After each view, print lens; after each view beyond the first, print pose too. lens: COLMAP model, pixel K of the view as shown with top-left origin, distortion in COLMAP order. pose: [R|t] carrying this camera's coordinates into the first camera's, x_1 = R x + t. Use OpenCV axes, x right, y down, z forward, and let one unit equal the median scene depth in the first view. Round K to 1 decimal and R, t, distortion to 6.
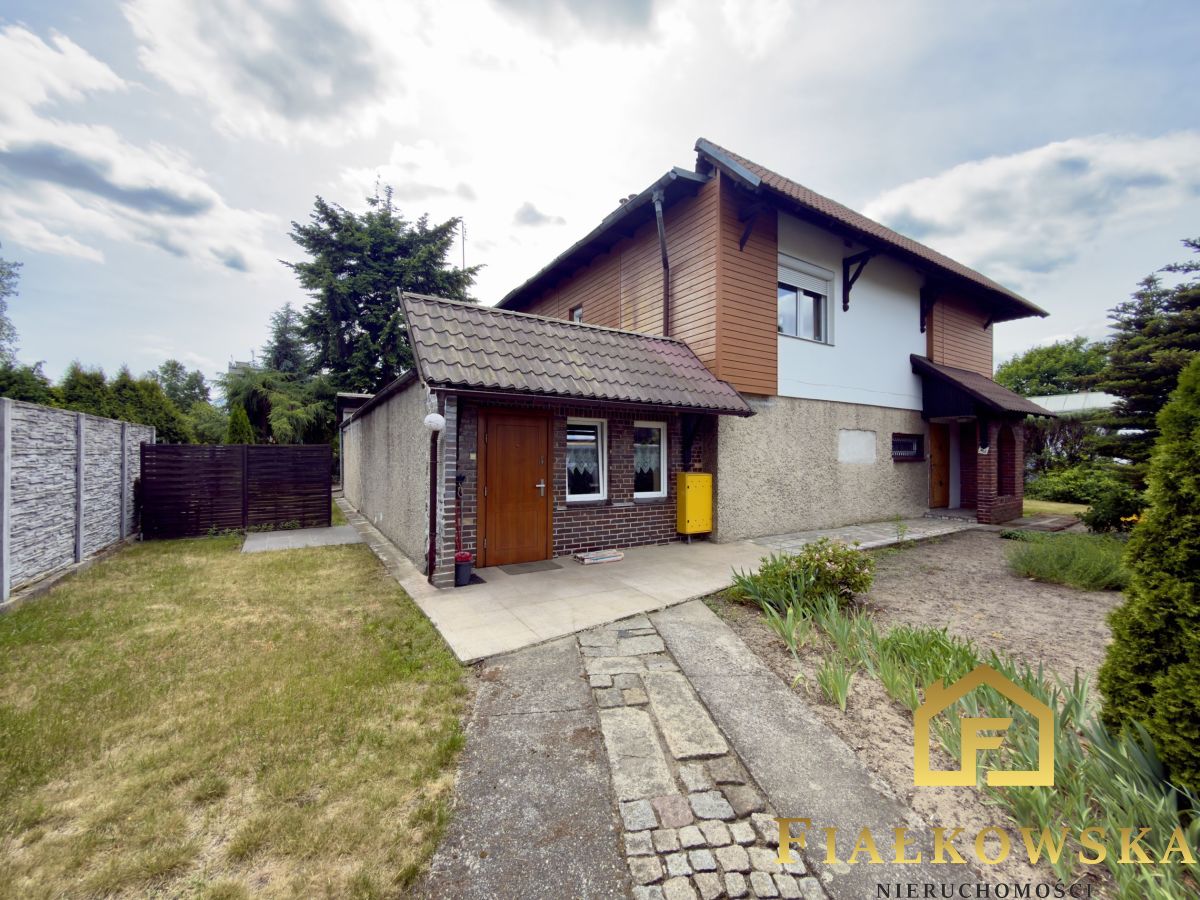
lens RADIAL K [[476.9, 0, 598.8], [0, 476.9, 451.4], [0, 0, 1]] dist [0.000870, 0.000013]
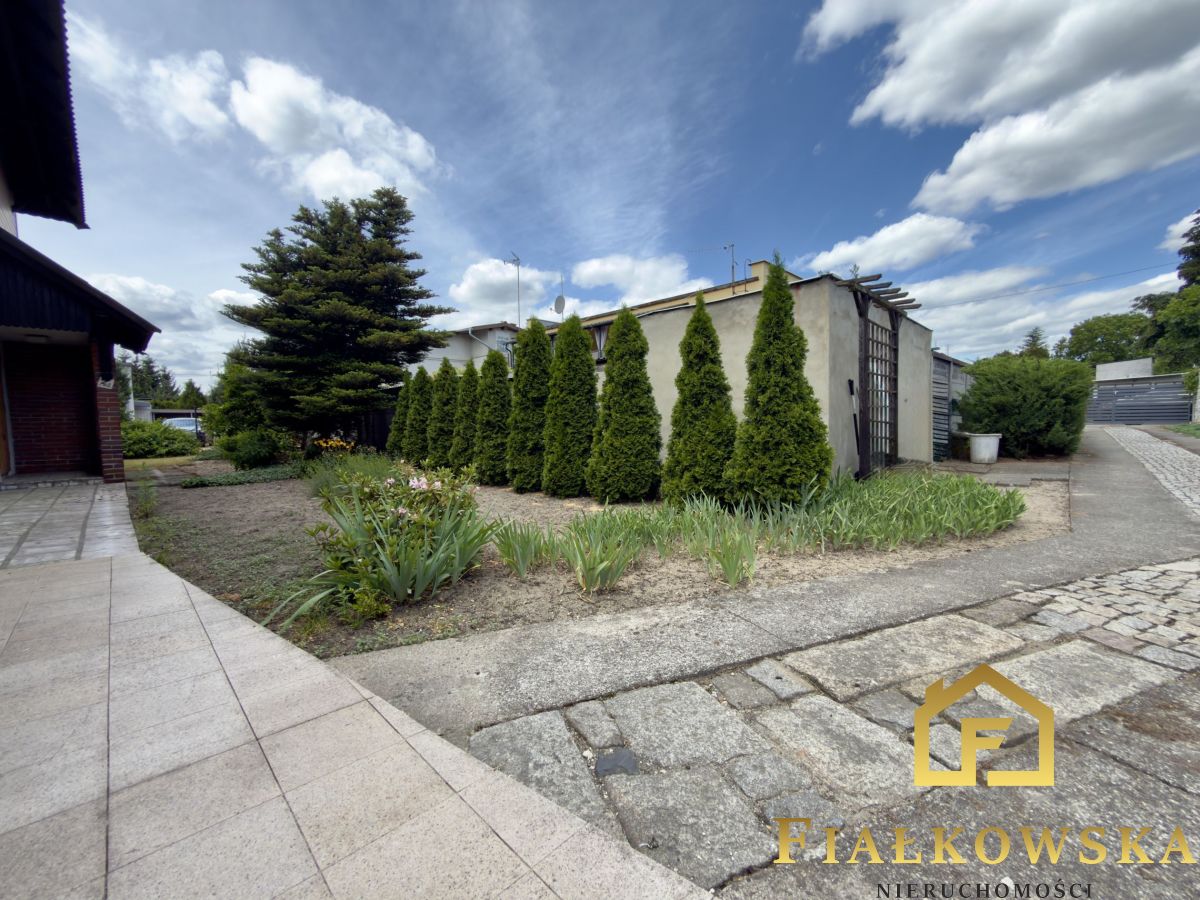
lens RADIAL K [[476.9, 0, 599.0], [0, 476.9, 449.6], [0, 0, 1]] dist [0.000870, 0.000013]
pose [[-0.226243, -0.065787, 0.971847, -0.269635], [0.012789, 0.997430, 0.070496, 0.161000], [-0.973987, 0.028378, -0.224821, 1.174364]]
